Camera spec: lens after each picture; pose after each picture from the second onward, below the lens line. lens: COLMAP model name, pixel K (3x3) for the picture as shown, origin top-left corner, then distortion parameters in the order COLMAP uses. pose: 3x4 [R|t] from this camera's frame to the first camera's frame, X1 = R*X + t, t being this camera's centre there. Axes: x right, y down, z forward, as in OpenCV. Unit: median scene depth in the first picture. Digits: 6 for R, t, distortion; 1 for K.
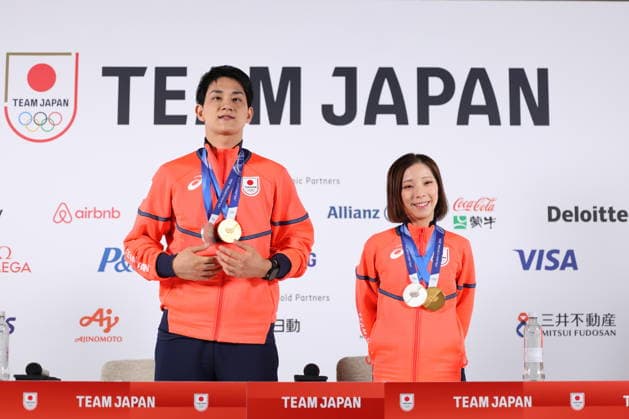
lens RADIAL K [[1209.0, 0, 314.5], [0, 1209.0, 209.5], [0, 0, 1]] dist [-0.050384, -0.368041]
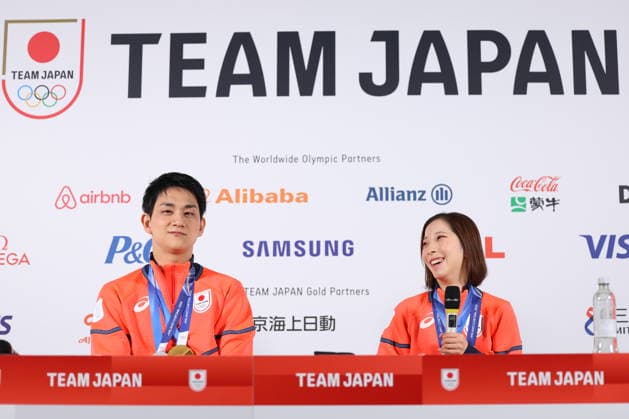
lens RADIAL K [[1248.5, 0, 340.2], [0, 1248.5, 226.9], [0, 0, 1]] dist [-0.116375, -0.149995]
pose [[0.999569, -0.008235, -0.028176, 0.017048], [0.007497, 0.999628, -0.026224, 0.049327], [0.028381, 0.026002, 0.999259, 0.098508]]
